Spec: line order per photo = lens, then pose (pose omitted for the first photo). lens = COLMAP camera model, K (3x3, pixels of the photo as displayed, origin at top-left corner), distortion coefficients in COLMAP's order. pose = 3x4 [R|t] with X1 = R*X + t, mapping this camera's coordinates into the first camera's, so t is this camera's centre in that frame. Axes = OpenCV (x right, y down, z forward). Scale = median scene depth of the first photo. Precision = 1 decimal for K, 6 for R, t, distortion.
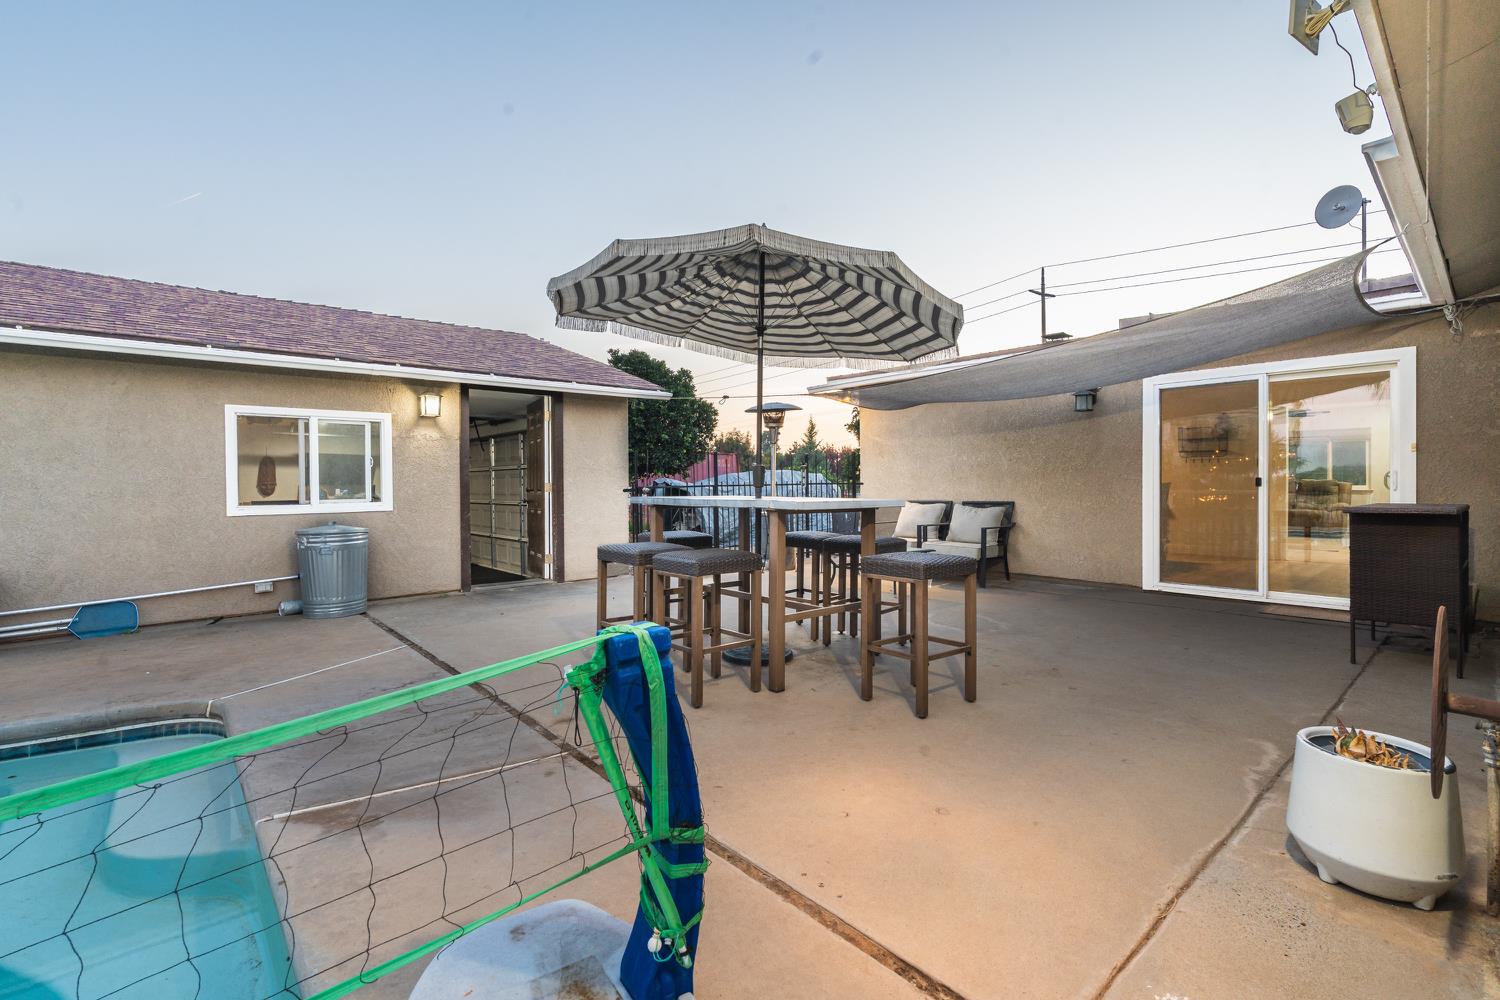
lens RADIAL K [[679.0, 0, 756.5], [0, 679.0, 492.7], [0, 0, 1]] dist [-0.001089, -0.000088]
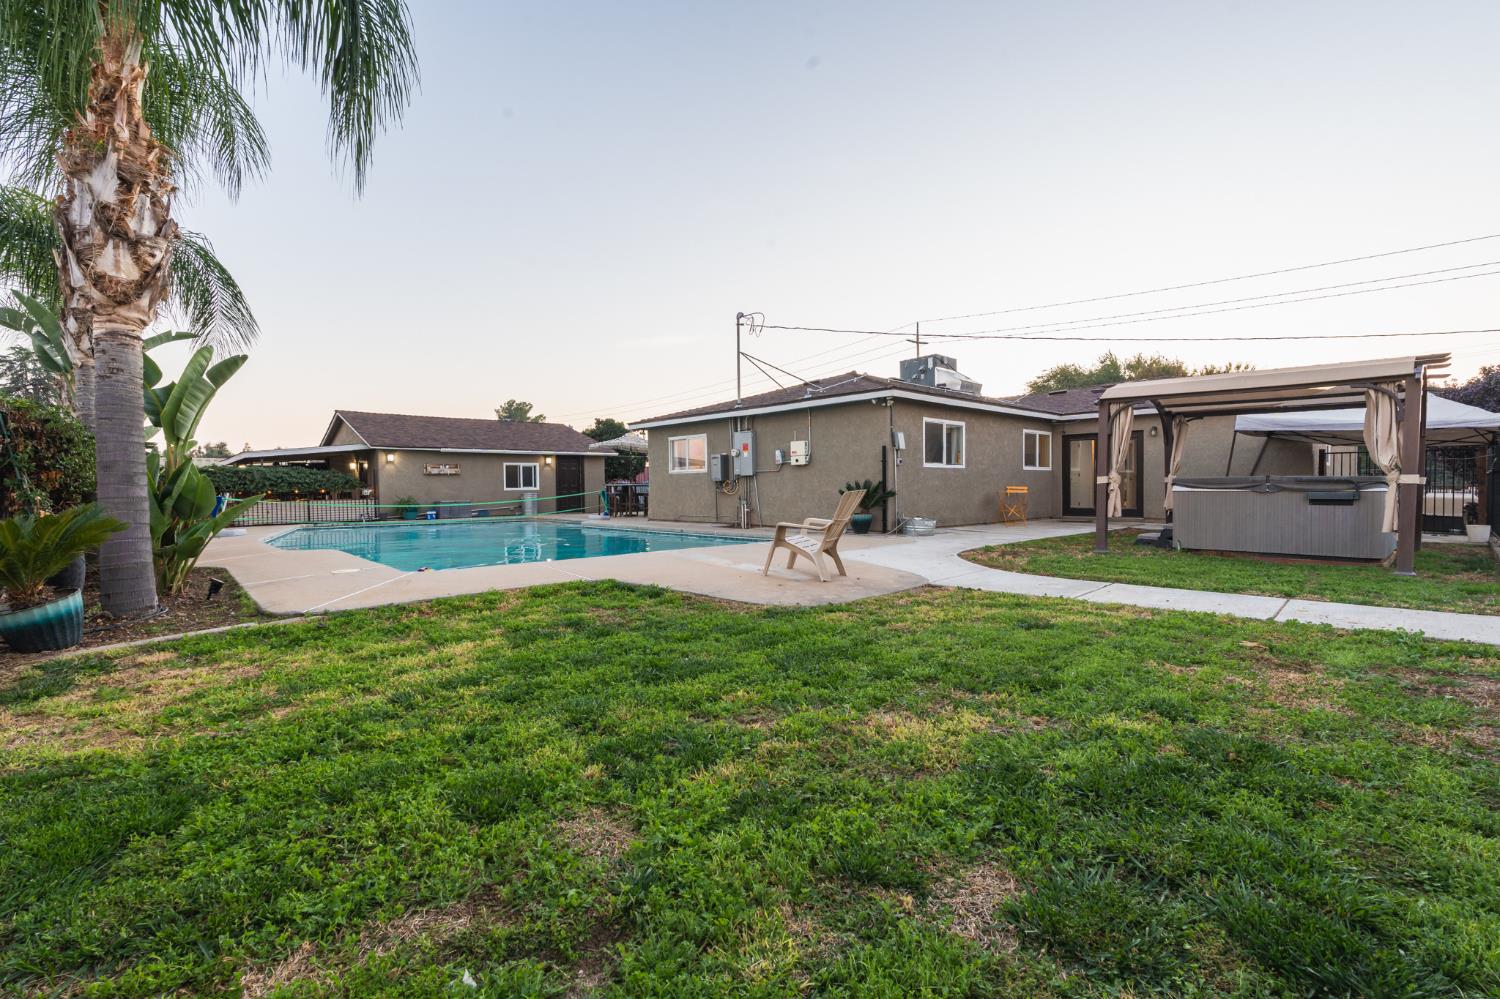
lens RADIAL K [[679.0, 0, 756.5], [0, 679.0, 492.2], [0, 0, 1]] dist [-0.001089, -0.000088]
pose [[0.999590, -0.010392, 0.026664, 0.523251], [0.010607, 0.999912, -0.007967, 0.078490], [-0.026579, 0.008247, 0.999613, -2.617730]]
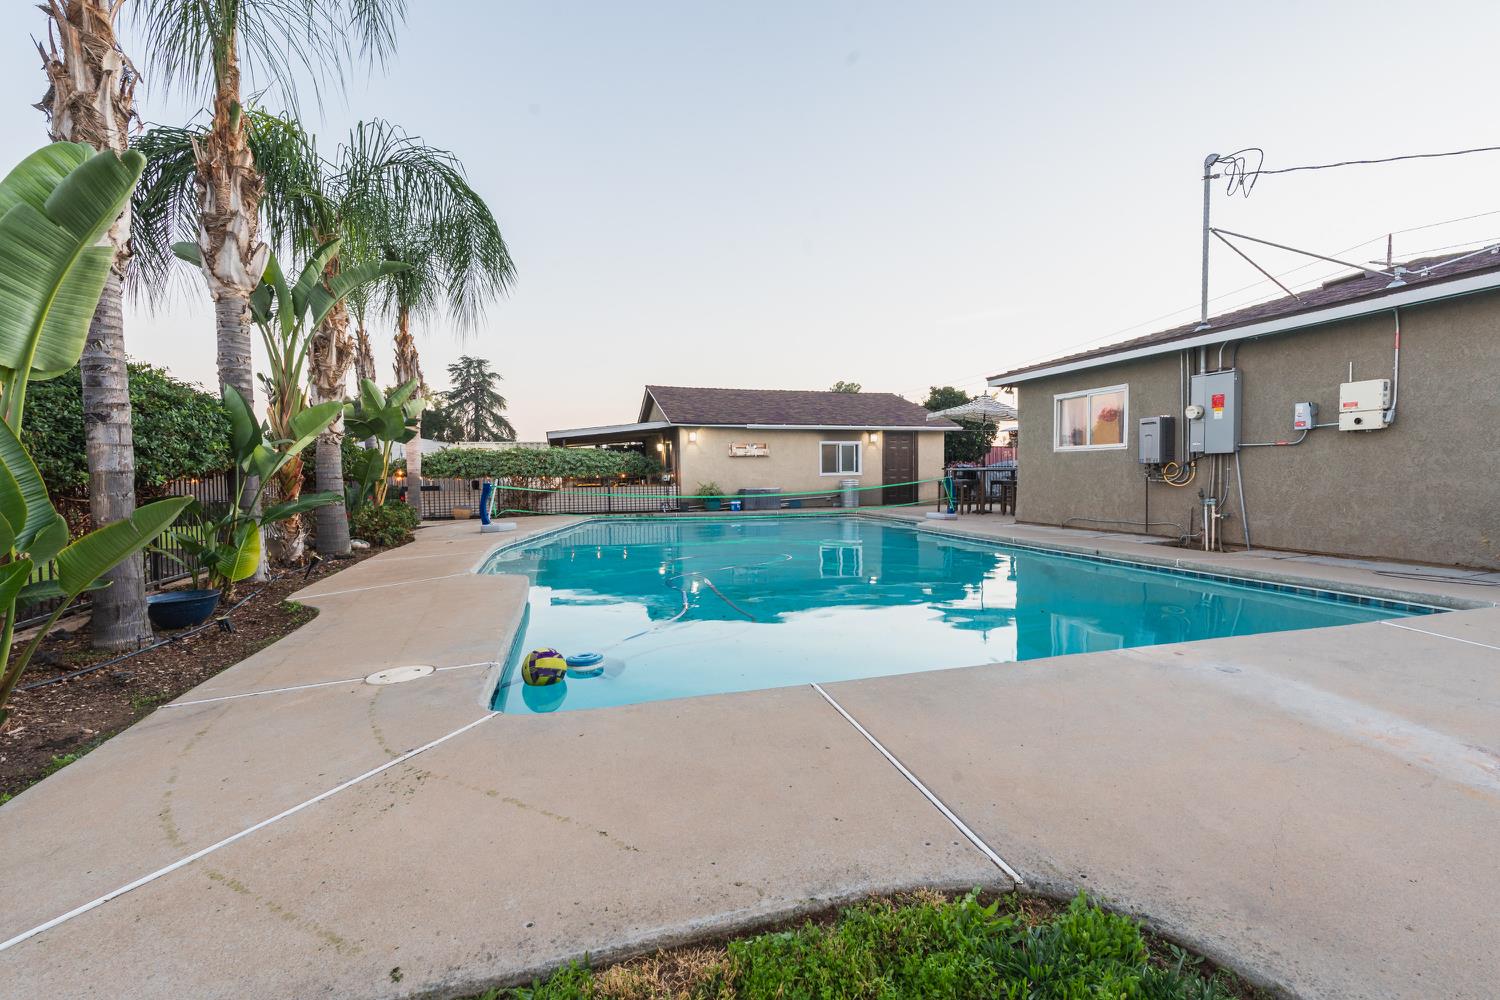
lens RADIAL K [[699.9, 0, 771.3], [0, 699.9, 498.5], [0, 0, 1]] dist [-0.000693, -0.000154]
pose [[0.913348, 0.007984, -0.407103, 0.320315], [0.001274, 0.999747, 0.022465, 0.057077], [0.407179, -0.021037, 0.913106, -1.841657]]
